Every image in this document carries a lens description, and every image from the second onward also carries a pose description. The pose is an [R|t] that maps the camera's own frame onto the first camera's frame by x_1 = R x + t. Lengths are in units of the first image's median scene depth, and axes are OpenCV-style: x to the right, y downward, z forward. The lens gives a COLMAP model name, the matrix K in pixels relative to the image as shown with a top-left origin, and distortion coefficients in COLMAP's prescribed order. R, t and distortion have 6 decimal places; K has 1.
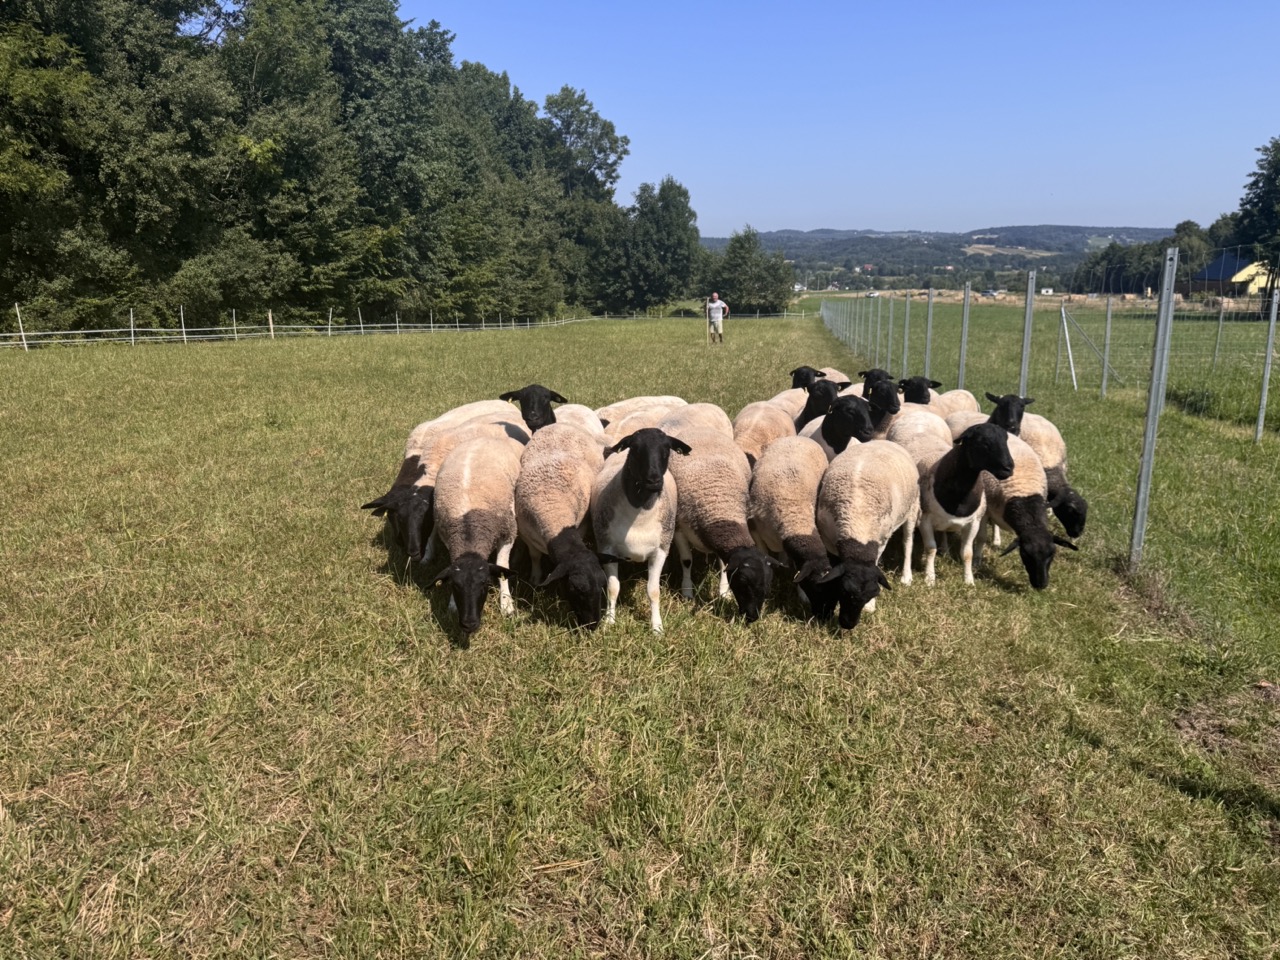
lens RADIAL K [[910.9, 0, 640.0], [0, 910.9, 480.0], [0, 0, 1]] dist [0.099840, -0.158740]
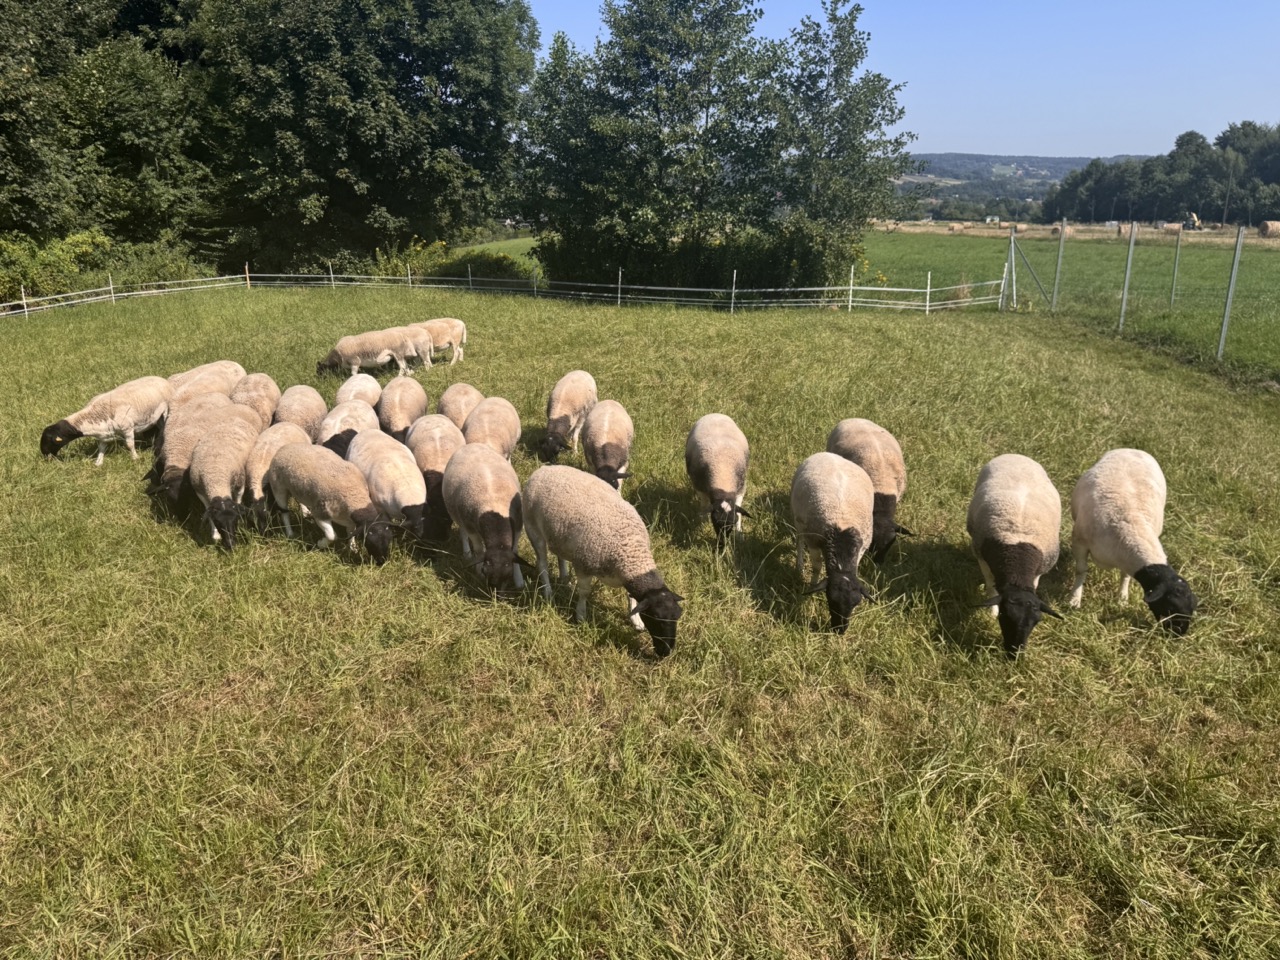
lens RADIAL K [[927.7, 0, 640.0], [0, 927.7, 480.0], [0, 0, 1]] dist [-0.008568, 0.002902]
pose [[0.995149, -0.027685, 0.094401, 0.104628], [0.020941, 0.997207, 0.071691, -0.195341], [-0.096122, -0.069366, 0.992950, 0.994460]]
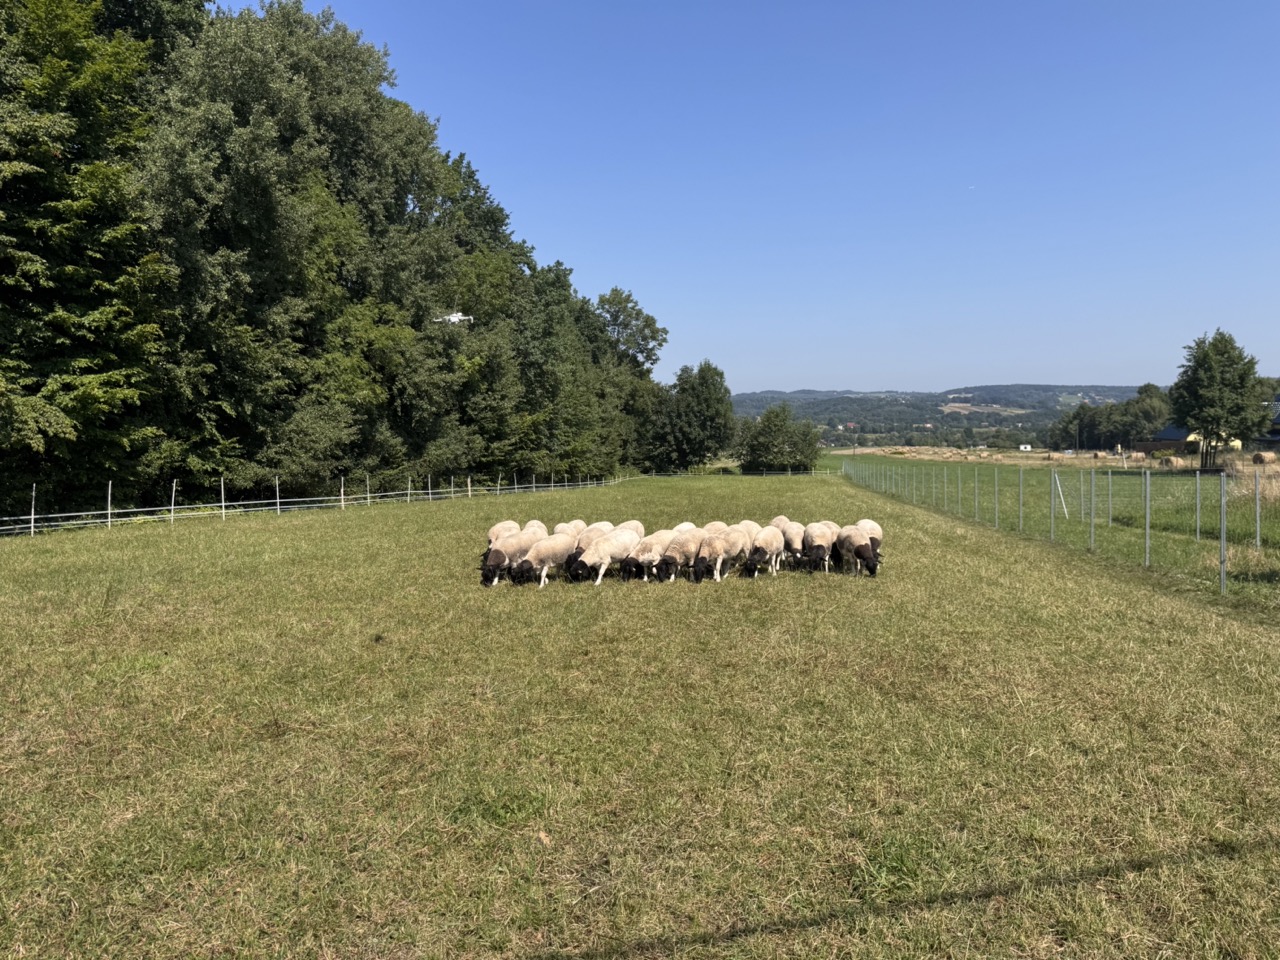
lens RADIAL K [[910.9, 0, 640.0], [0, 910.9, 480.0], [0, 0, 1]] dist [0.099840, -0.158740]
pose [[0.999856, -0.011314, 0.012688, -0.105742], [0.013292, 0.985599, -0.168578, 0.035074], [-0.010598, 0.168723, 0.985607, -0.218917]]
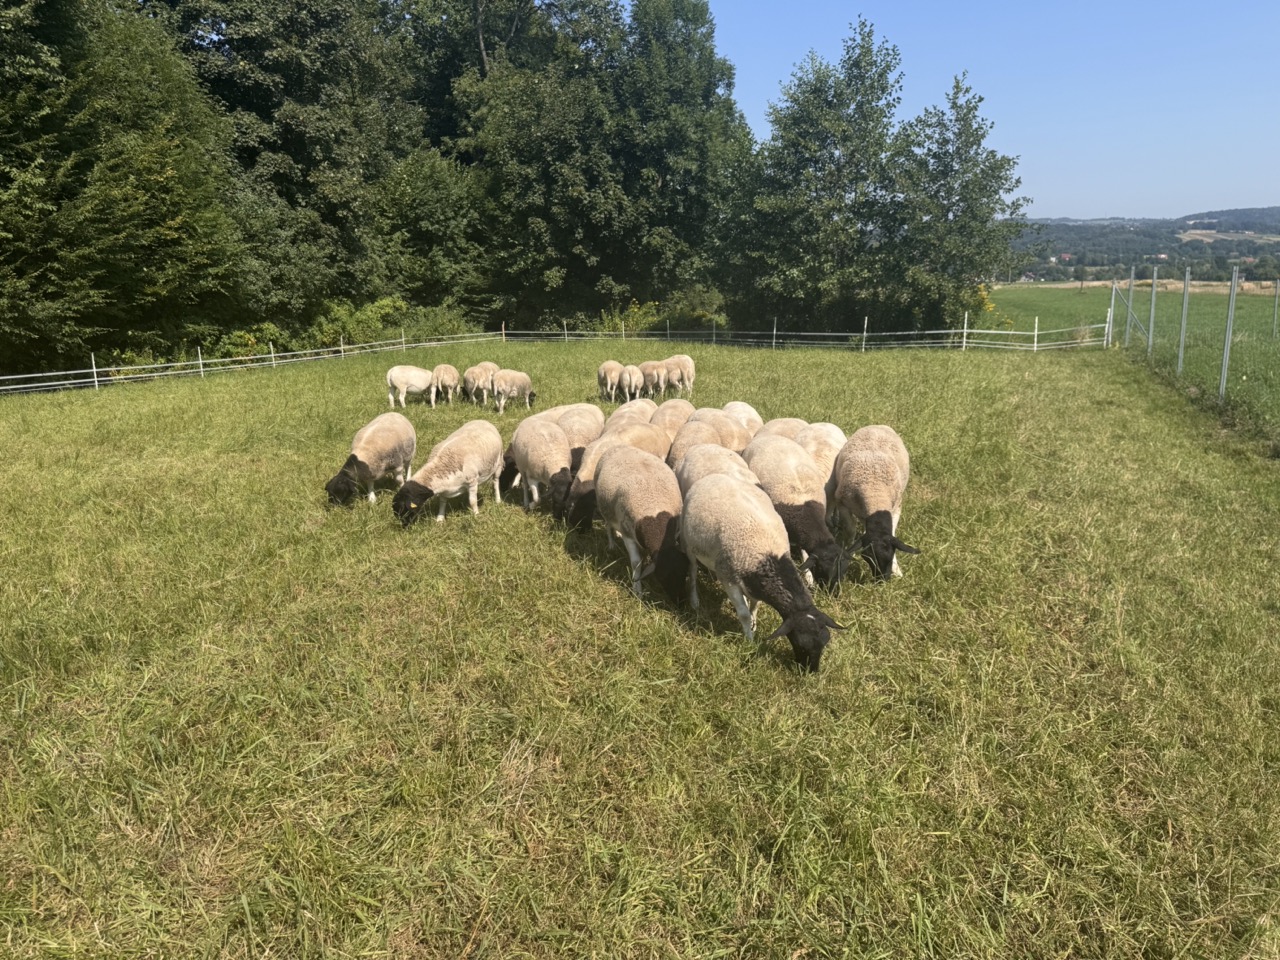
lens RADIAL K [[910.9, 0, 640.0], [0, 910.9, 480.0], [0, 0, 1]] dist [0.099840, -0.158740]
pose [[0.983453, 0.019957, -0.180059, 0.148635], [-0.019853, 0.999800, 0.002382, -0.176902], [0.180070, 0.001232, 0.983653, 0.925881]]
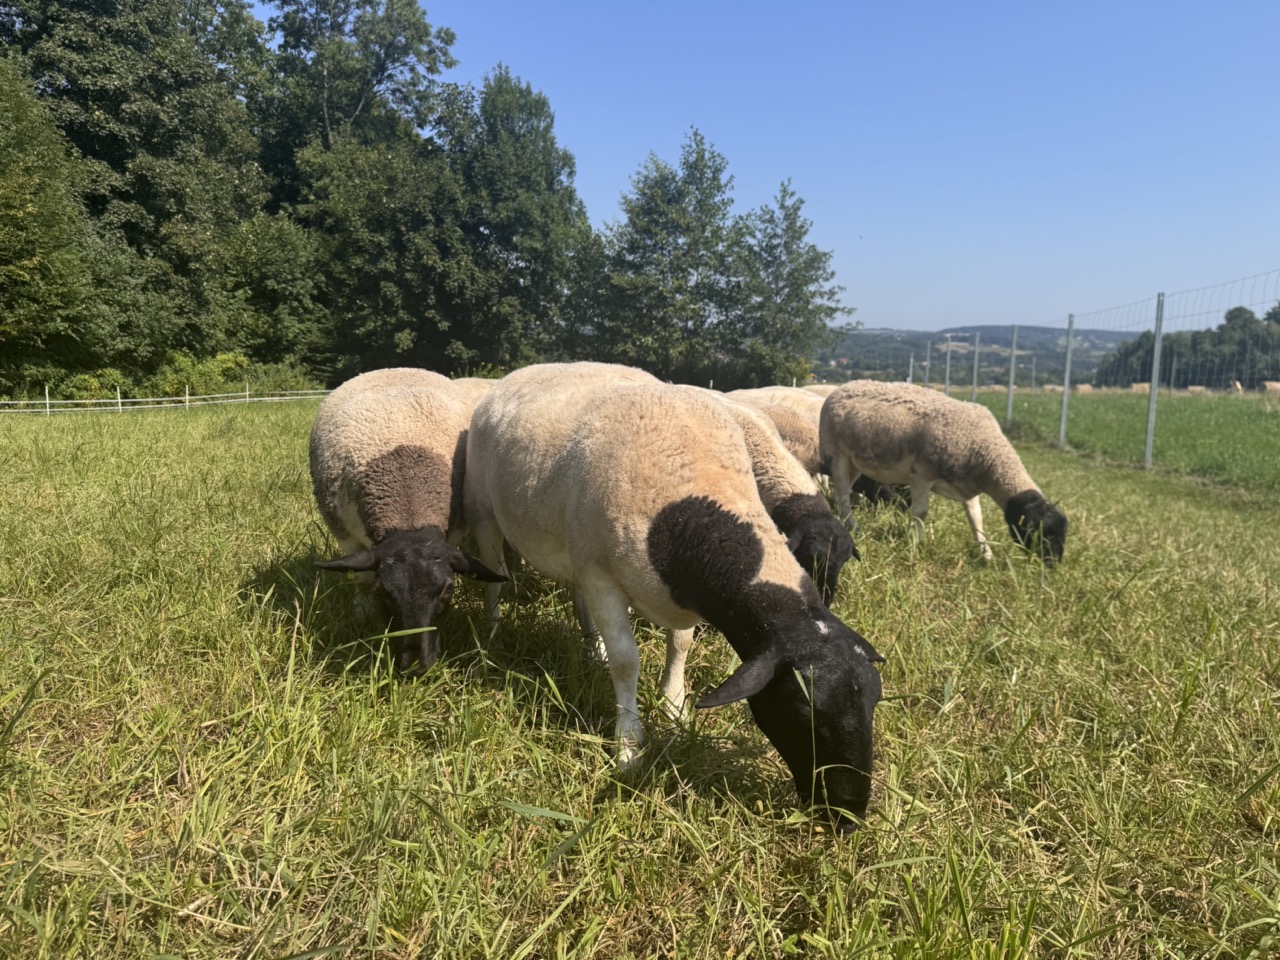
lens RADIAL K [[924.3, 0, 640.0], [0, 924.3, 480.0], [0, 0, 1]] dist [0.020665, -0.027577]
pose [[0.999407, 0.019874, 0.028119, 0.125733], [-0.017096, 0.995255, -0.095786, -0.155772], [-0.029889, 0.095248, 0.995005, 0.889109]]
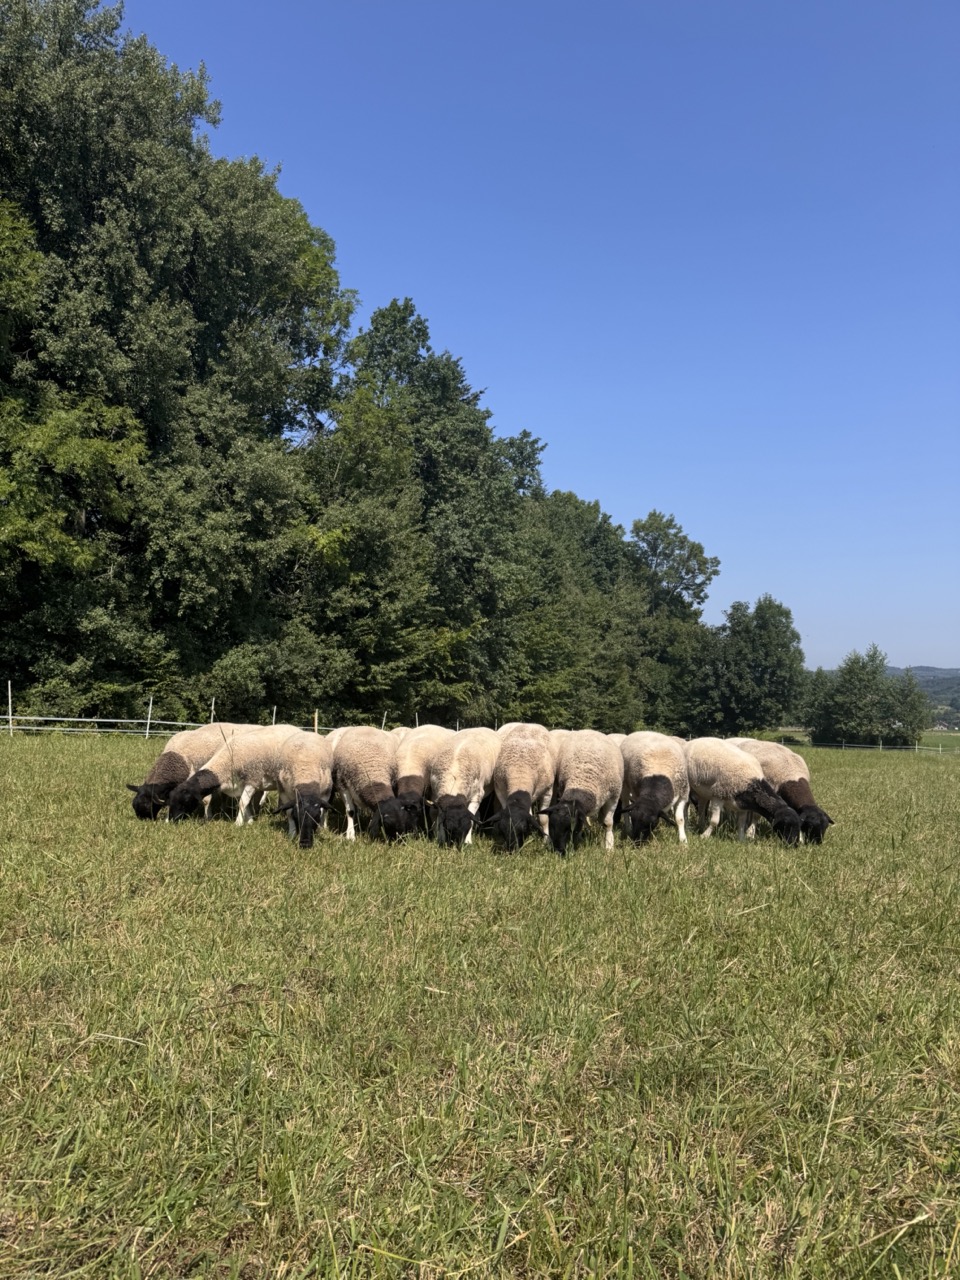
lens RADIAL K [[903.0, 0, 480.0], [0, 903.0, 640.0], [0, 0, 1]] dist [0.212155, -0.447155]
pose [[0.967419, 0.016404, -0.252651, -0.018244], [-0.087452, 0.958131, -0.272650, -0.014857], [0.237600, 0.285861, 0.928348, 0.130078]]
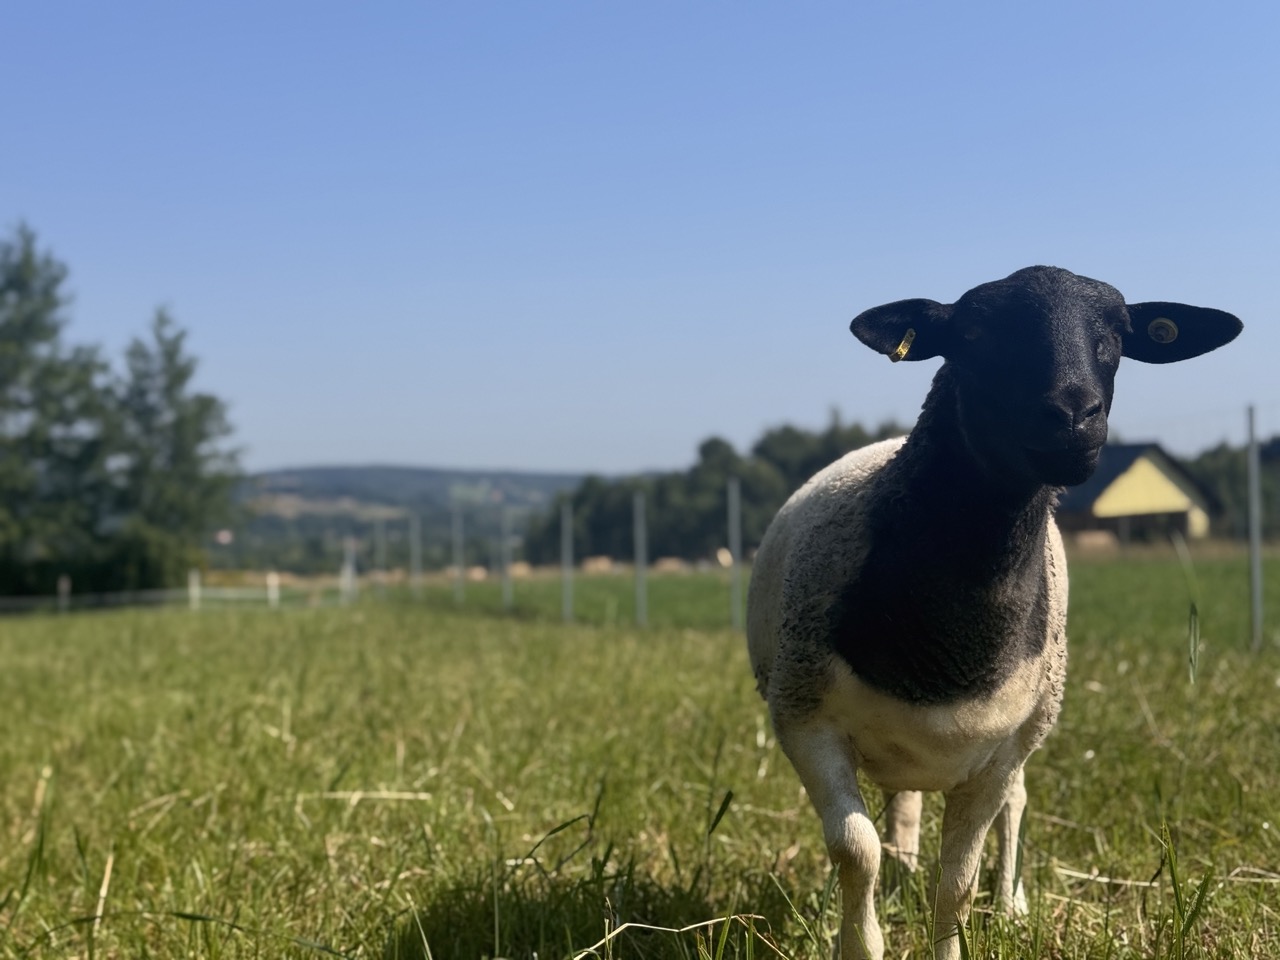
lens RADIAL K [[1810.1, 0, 640.0], [0, 1810.1, 480.0], [0, 0, 1]] dist [0.193378, -0.277197]
pose [[0.853485, 0.010950, 0.521003, 0.017074], [0.123180, 0.967208, -0.222117, -0.119844], [-0.506350, 0.253750, 0.824148, 0.720206]]
